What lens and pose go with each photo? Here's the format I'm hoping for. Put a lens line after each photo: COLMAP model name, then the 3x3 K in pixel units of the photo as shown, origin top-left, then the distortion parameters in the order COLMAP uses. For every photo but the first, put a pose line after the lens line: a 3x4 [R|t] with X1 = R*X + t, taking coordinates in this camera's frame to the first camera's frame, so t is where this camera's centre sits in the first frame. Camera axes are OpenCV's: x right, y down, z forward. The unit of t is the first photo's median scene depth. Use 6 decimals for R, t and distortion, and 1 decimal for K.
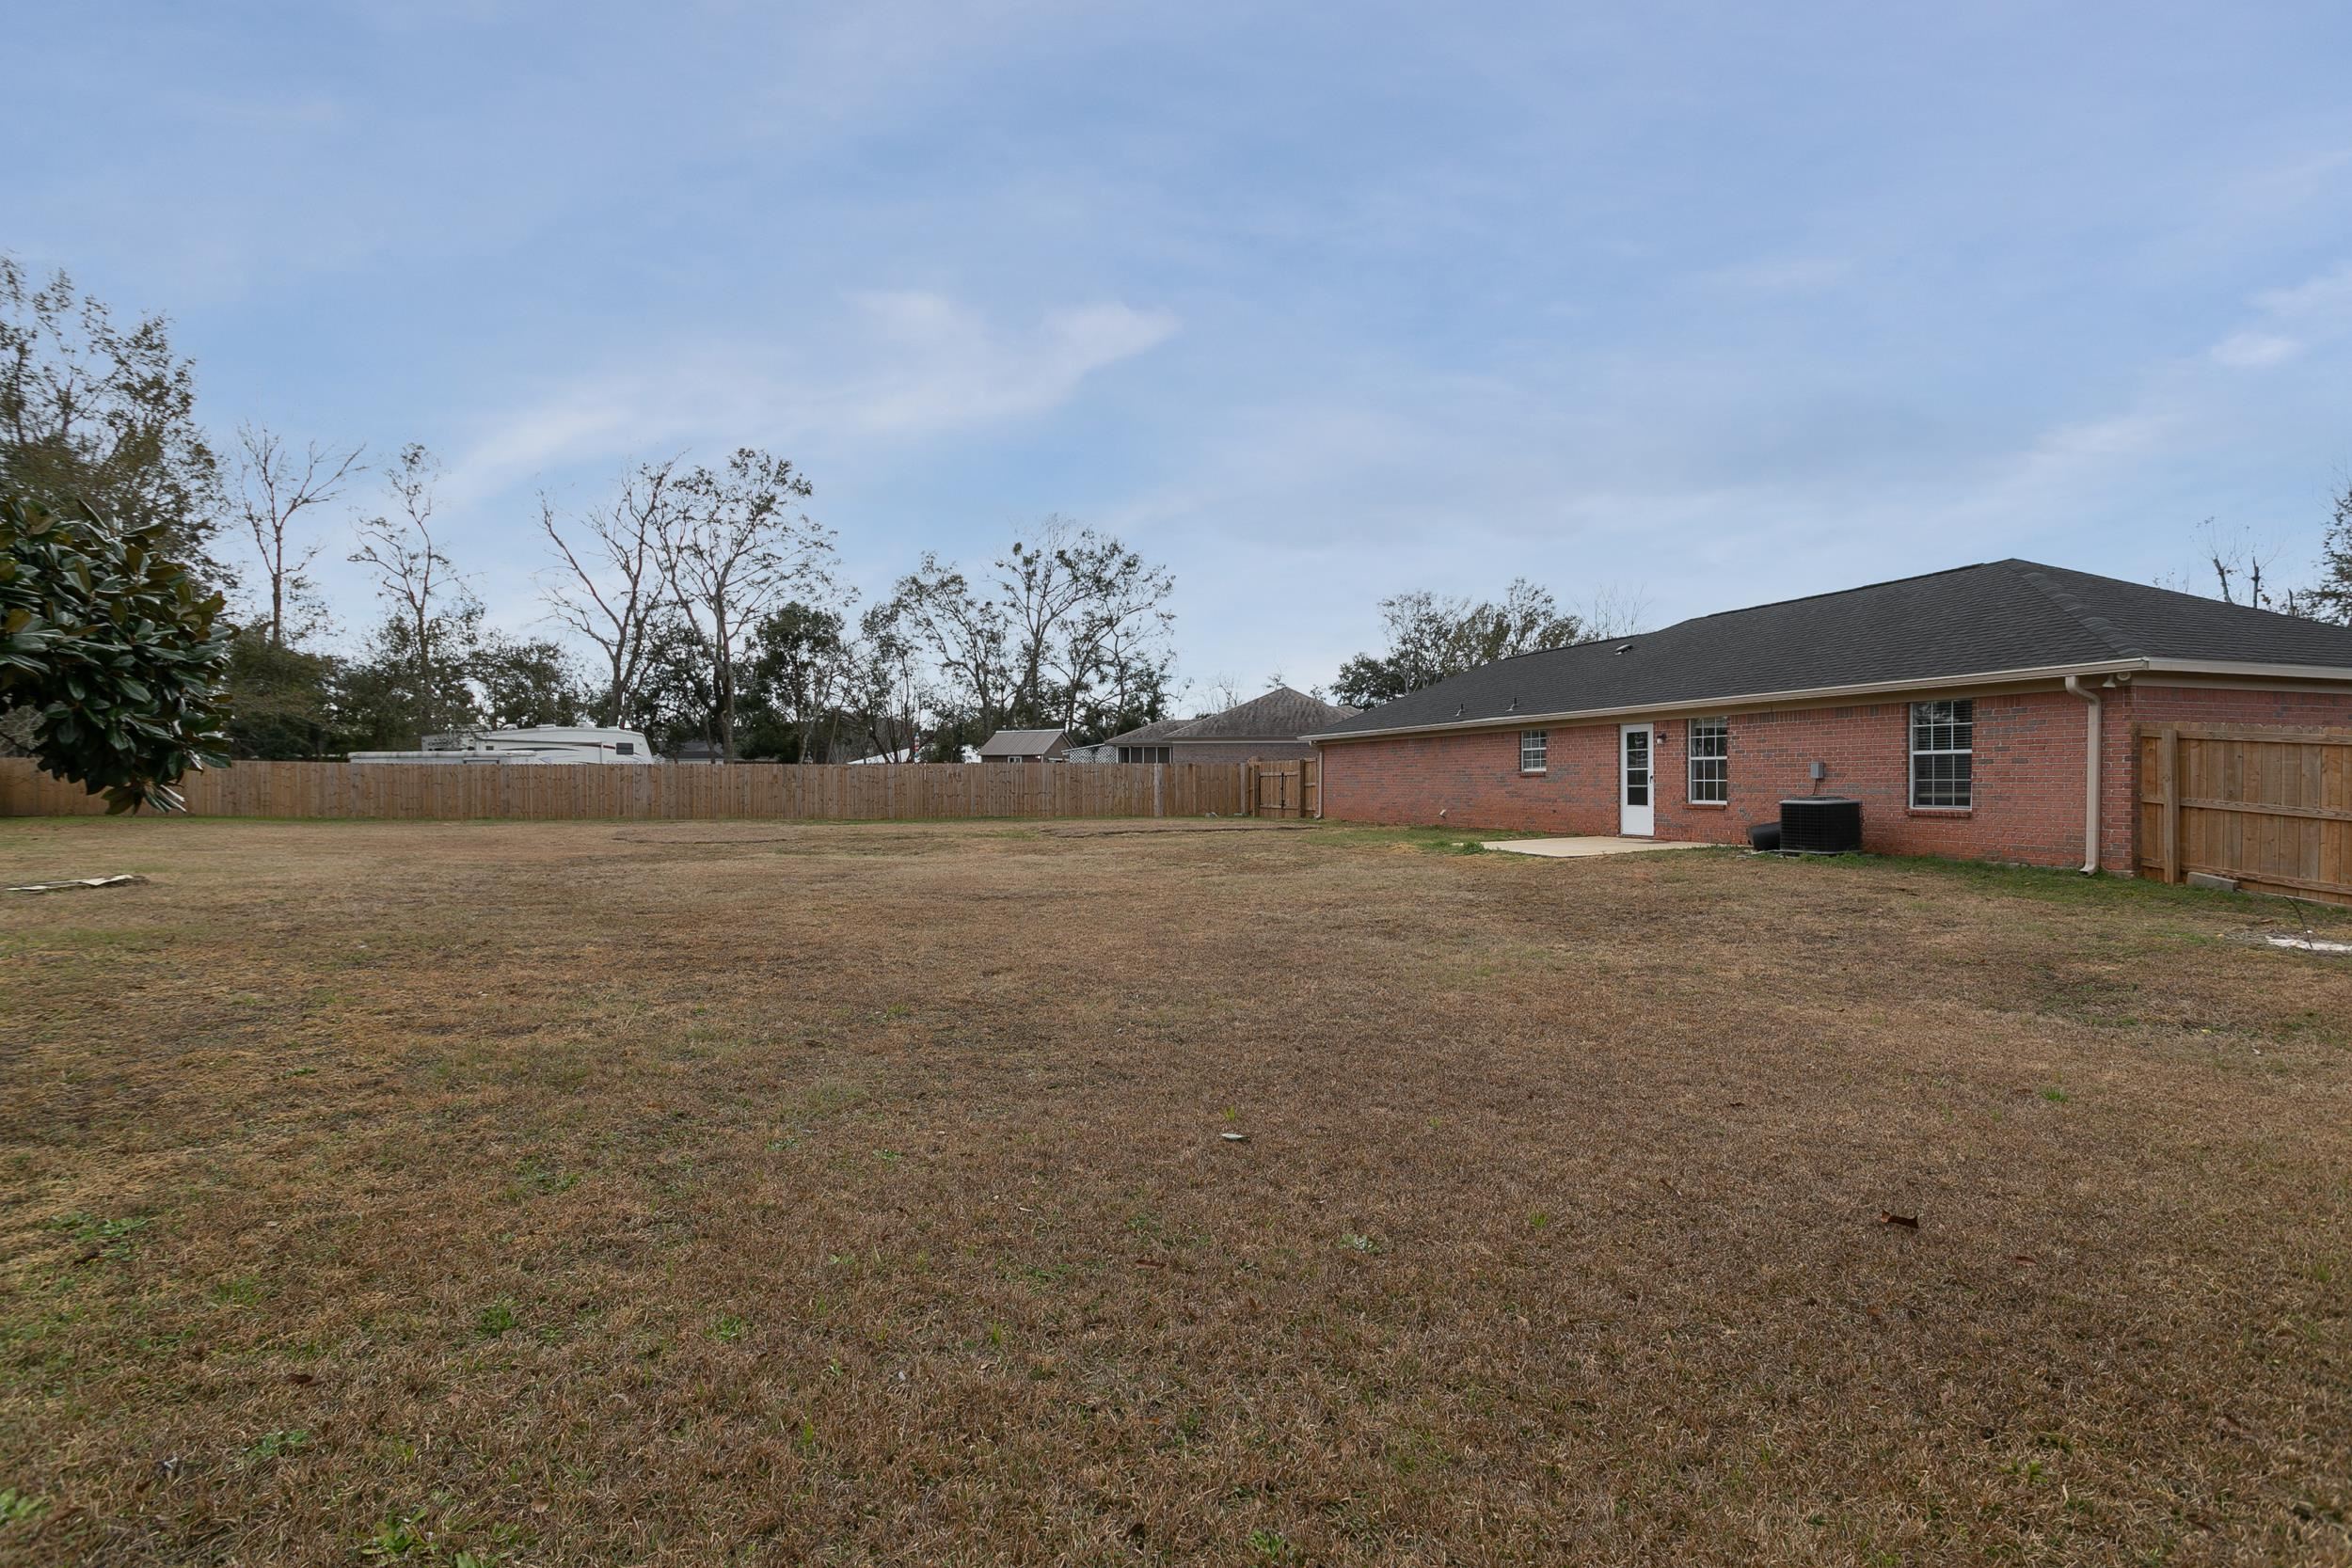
lens RADIAL K [[1108.5, 0, 1176.2], [0, 1108.5, 780.4], [0, 0, 1]] dist [0.008940, 0.006523]
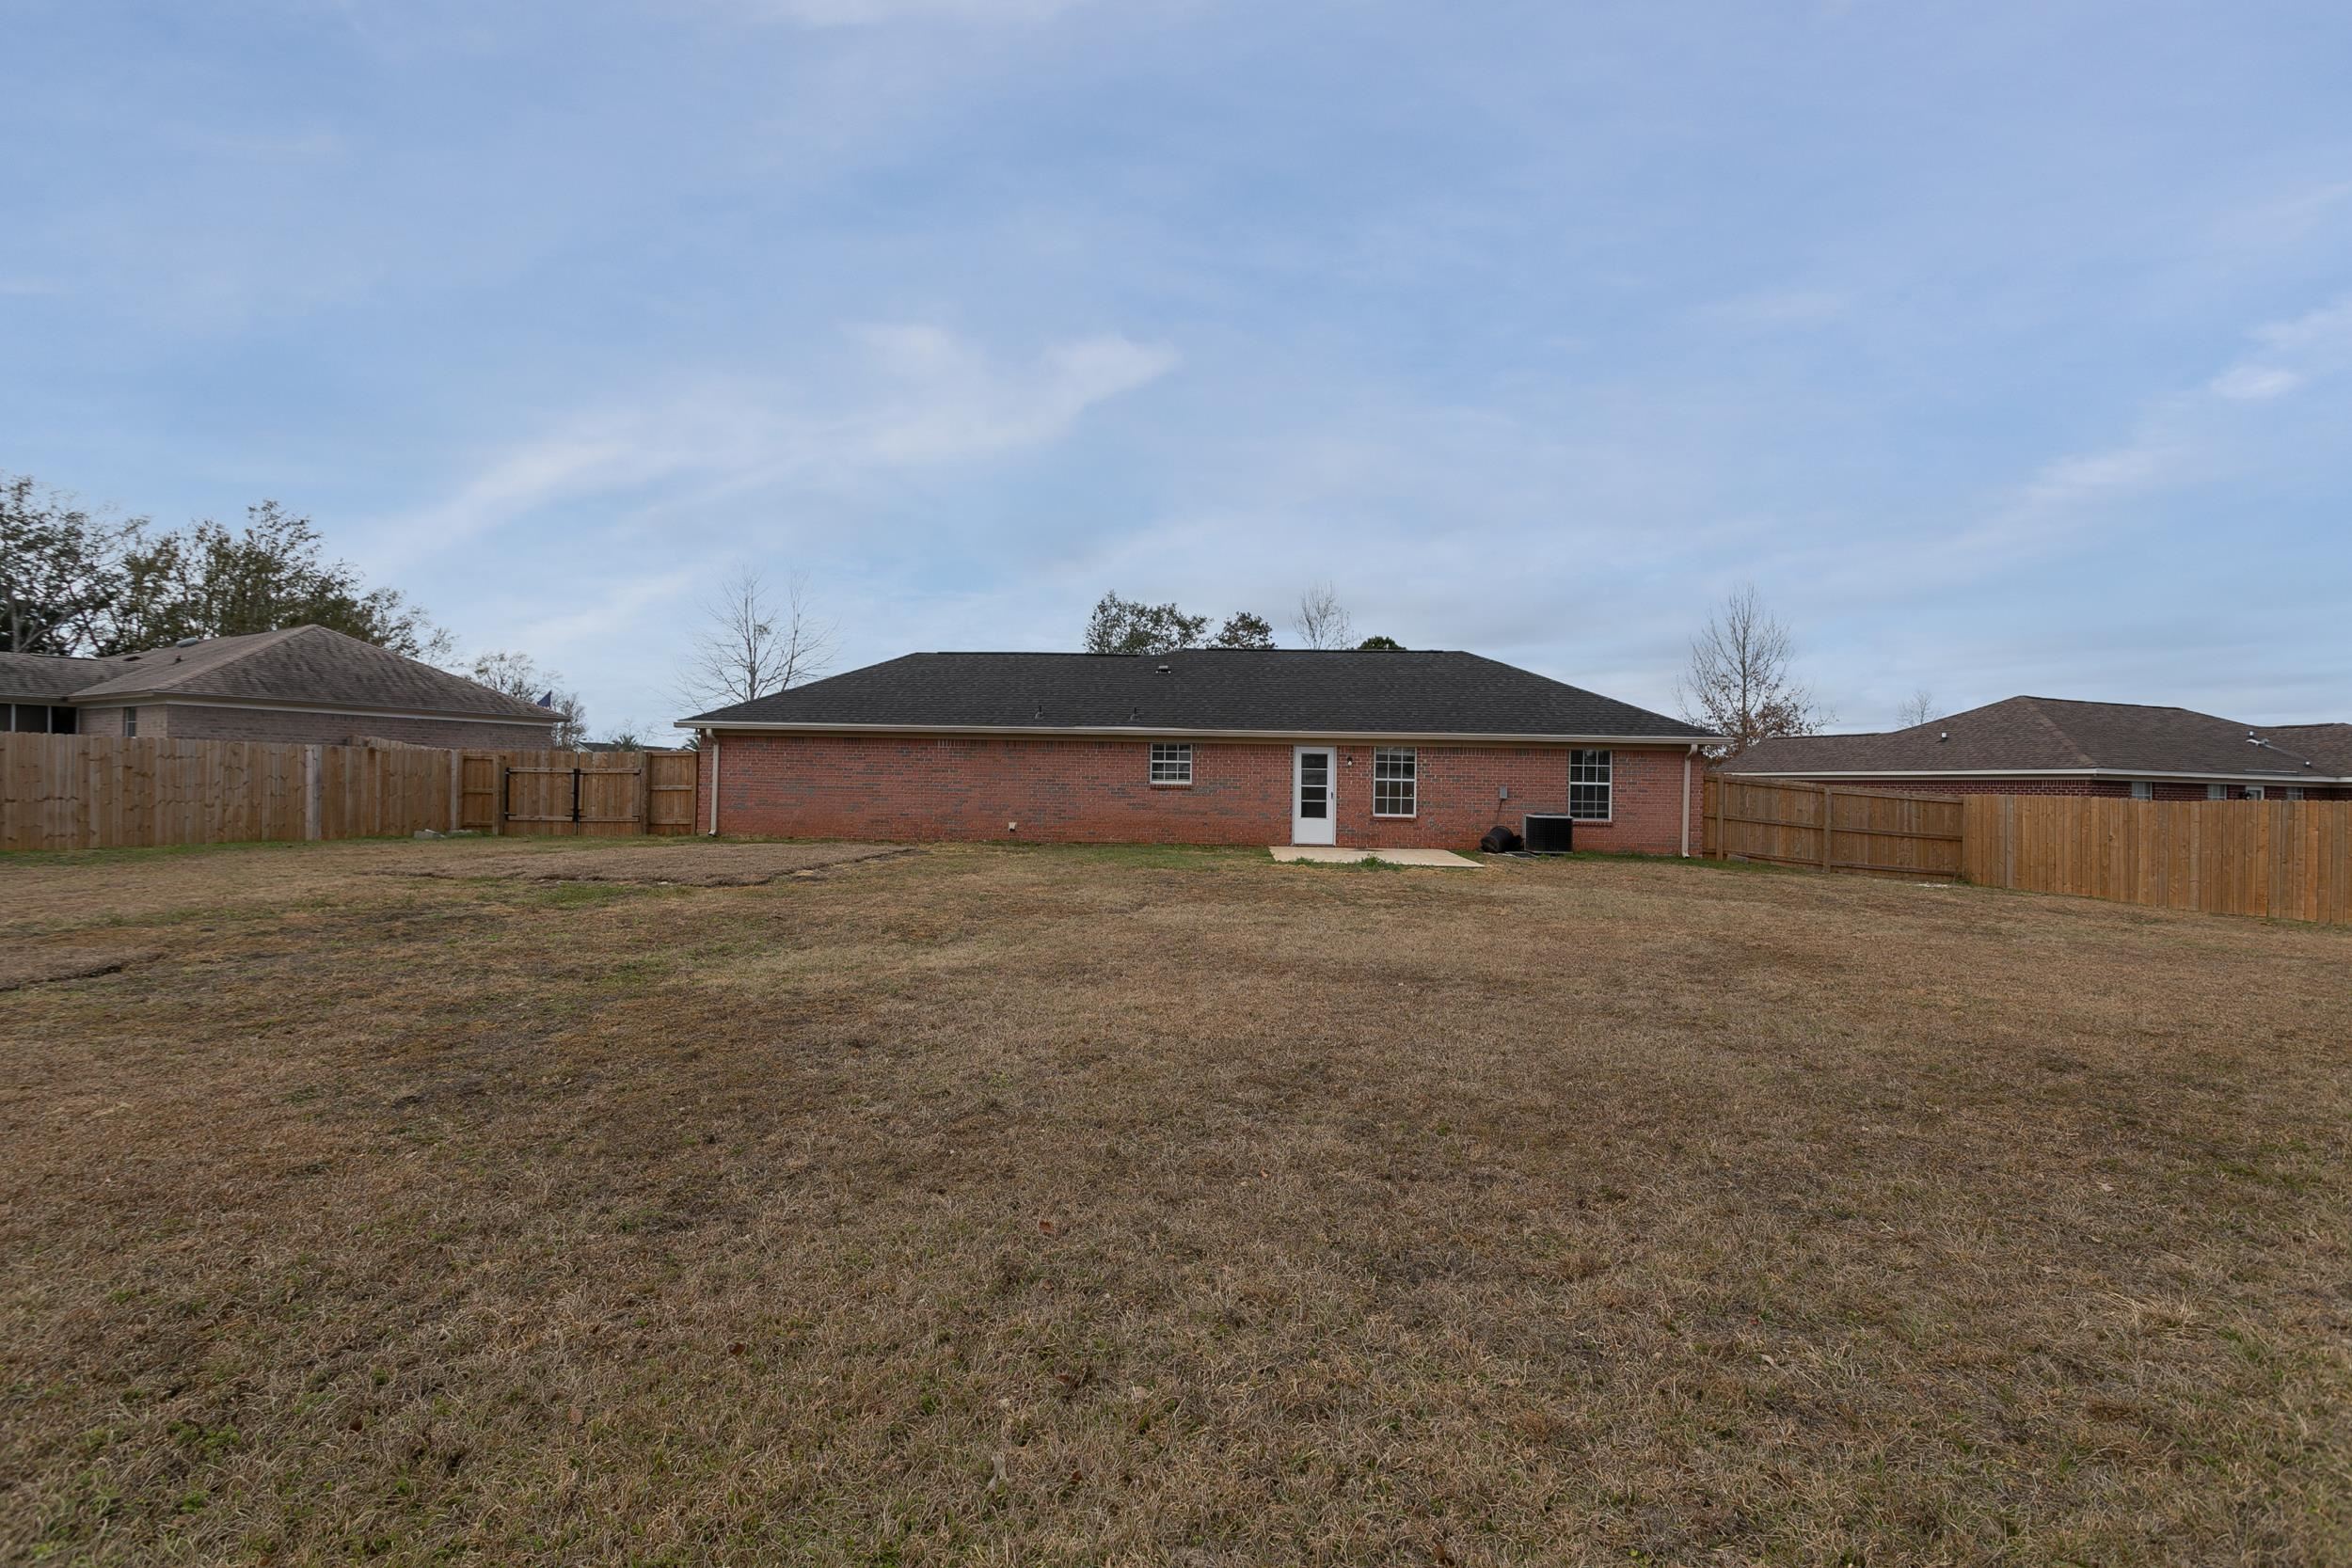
lens RADIAL K [[1108.5, 0, 1175.9], [0, 1108.5, 787.2], [0, 0, 1]] dist [0.008940, 0.006523]
pose [[0.370303, 0.013465, 0.928813, -0.705311], [-0.020761, 0.999765, -0.006217, 0.000810], [-0.928679, -0.016981, 0.370496, 0.713869]]
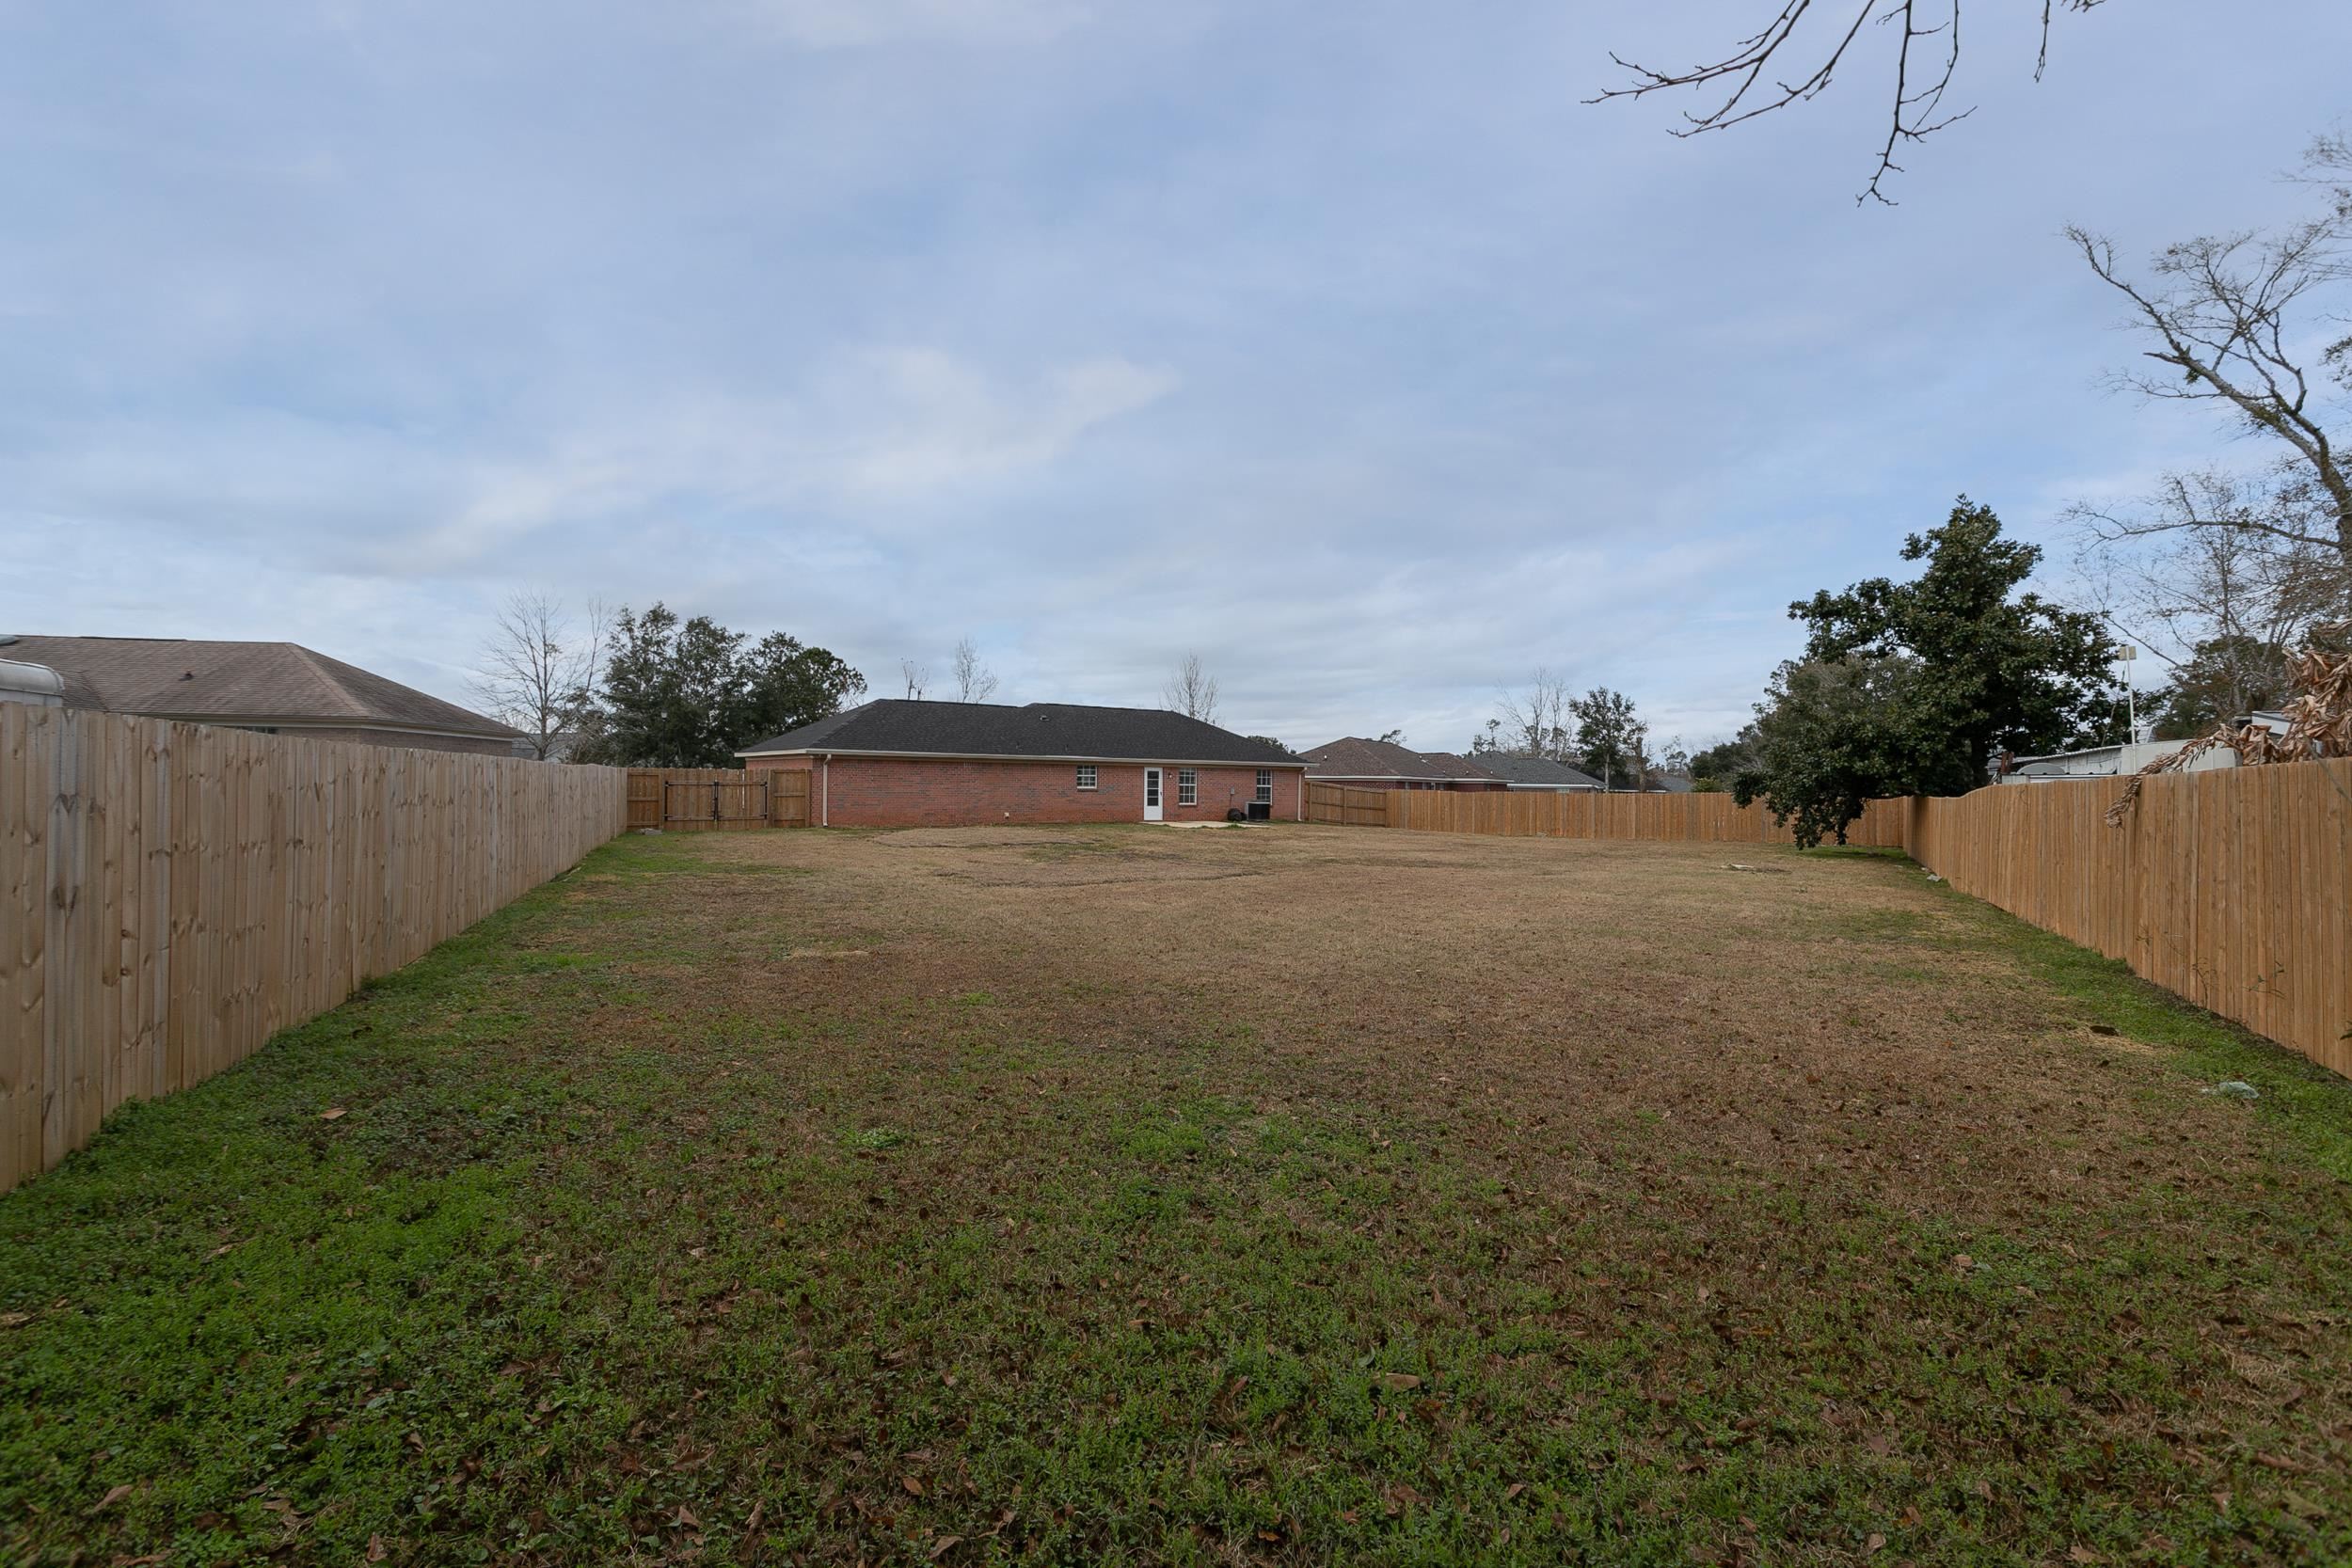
lens RADIAL K [[1108.5, 0, 1158.5], [0, 1108.5, 786.5], [0, 0, 1]] dist [0.008940, 0.006523]
pose [[-0.300075, 0.001582, 0.953914, -1.600900], [-0.009843, 0.999940, -0.004754, -0.004429], [-0.953865, -0.010816, -0.300042, 1.631539]]
